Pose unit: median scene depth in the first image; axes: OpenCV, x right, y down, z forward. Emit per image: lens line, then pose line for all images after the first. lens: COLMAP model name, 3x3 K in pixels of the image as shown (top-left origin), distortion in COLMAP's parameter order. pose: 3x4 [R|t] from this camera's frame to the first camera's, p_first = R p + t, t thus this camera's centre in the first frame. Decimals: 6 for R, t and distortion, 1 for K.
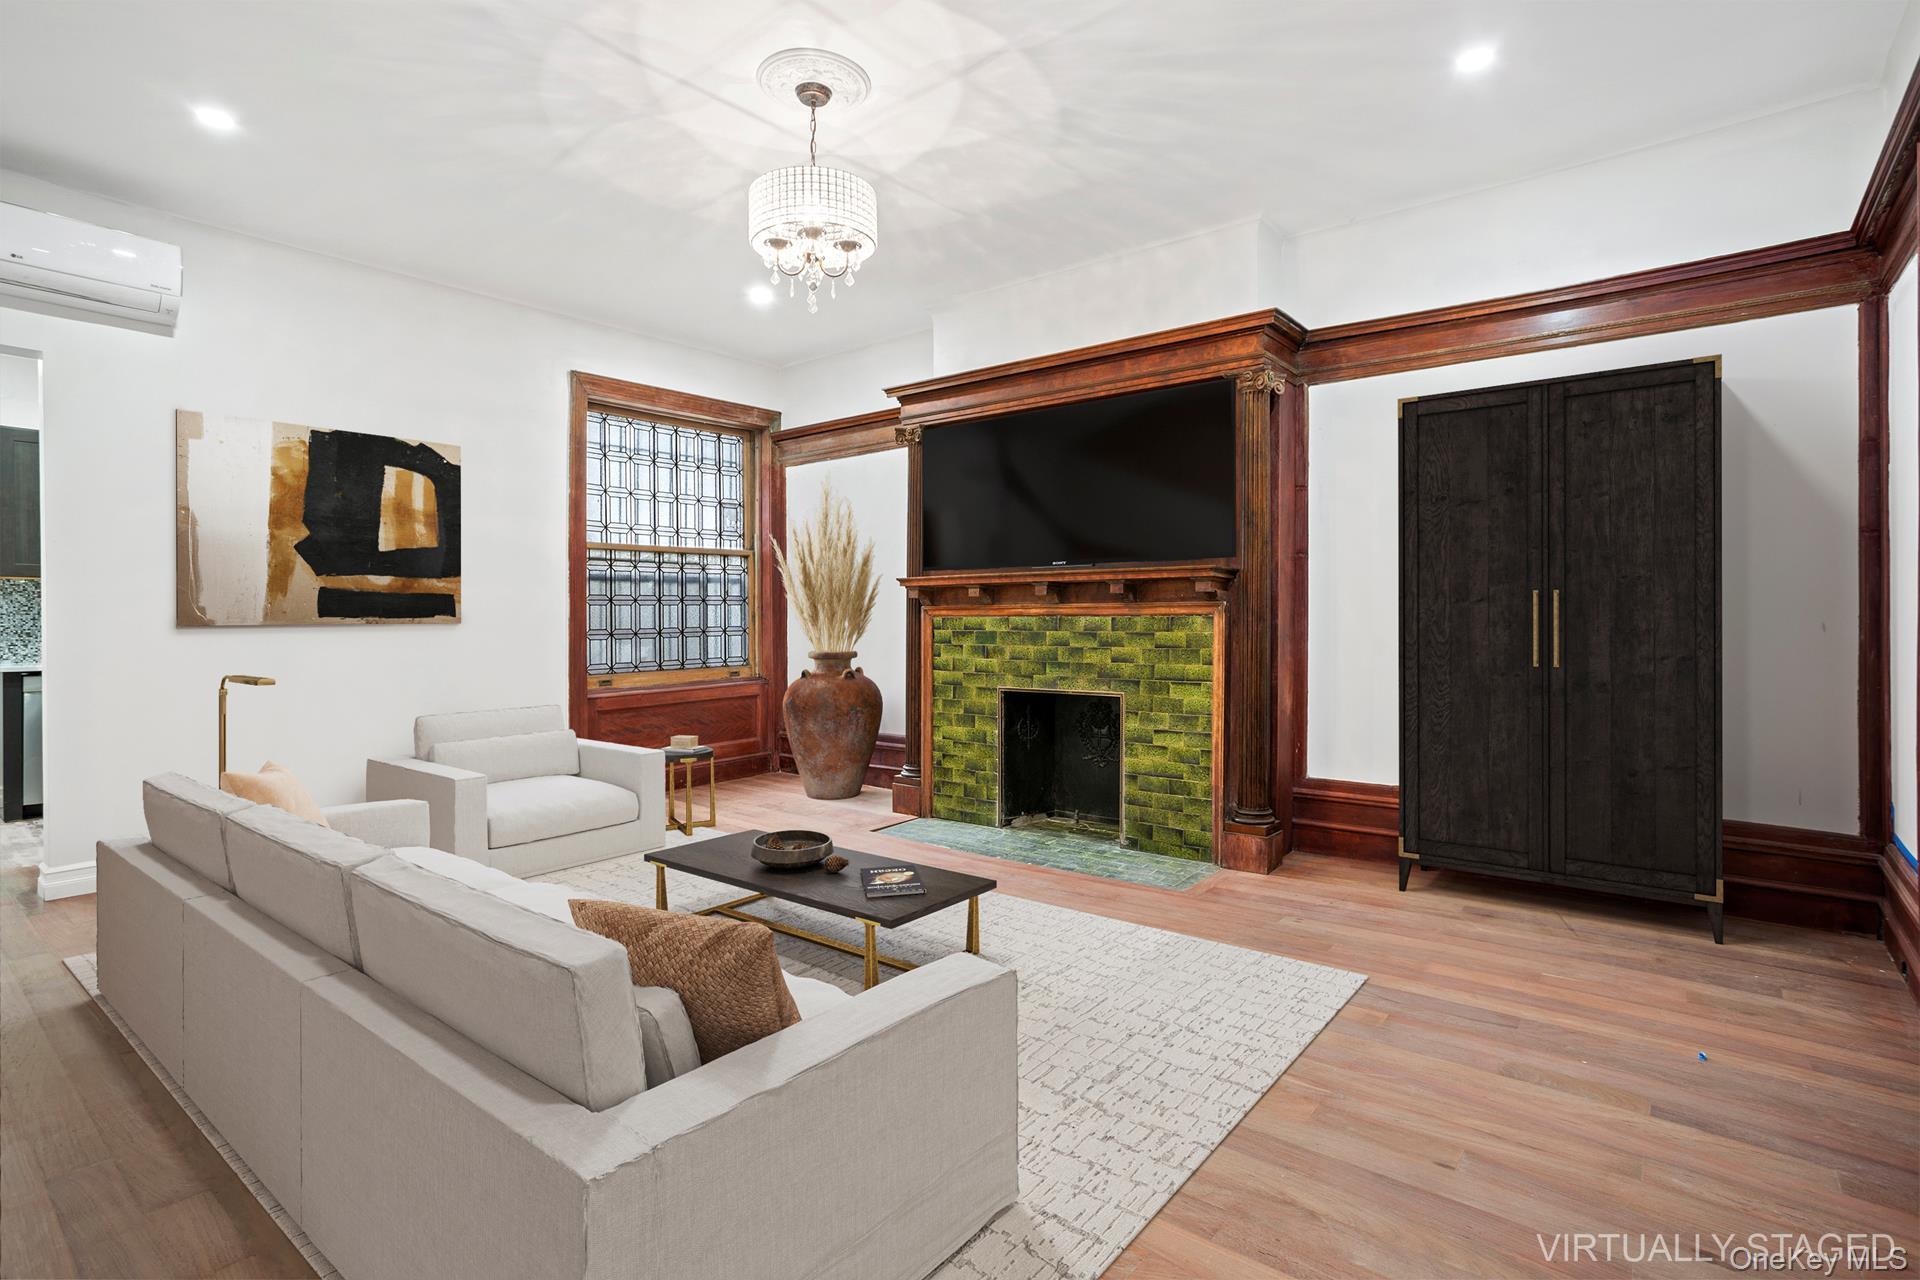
lens RADIAL K [[925.4, 0, 1015.2], [0, 925.4, 600.6], [0, 0, 1]] dist [0.006215, 0.001781]
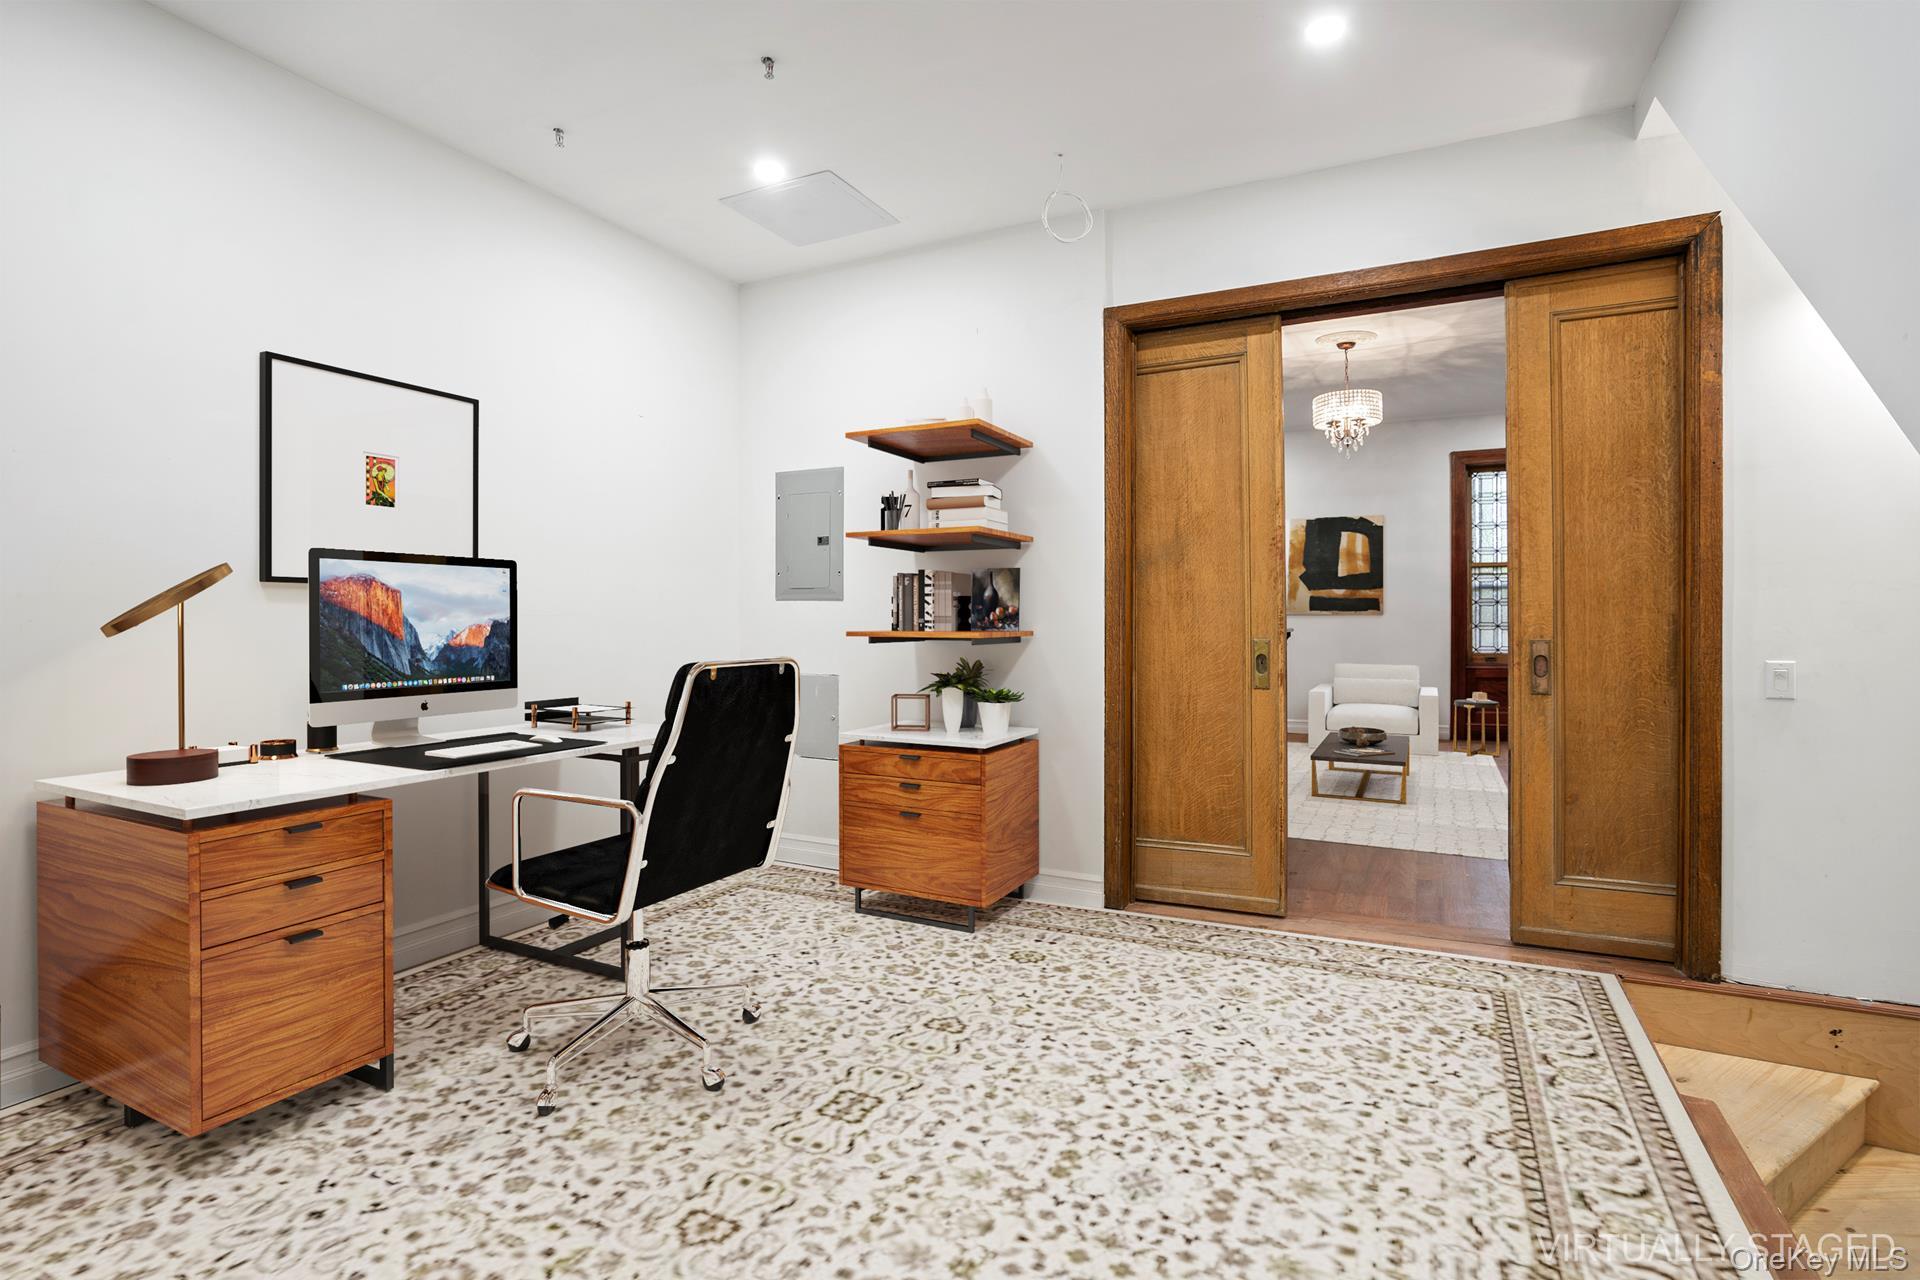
lens RADIAL K [[925.4, 0, 962.0], [0, 925.4, 630.6], [0, 0, 1]] dist [0.006215, 0.001781]
pose [[0.167598, 0.008985, -0.985815, 1.054449], [0.001307, 0.999956, 0.009336, 0.038768], [0.985855, -0.002854, 0.167579, -0.090312]]
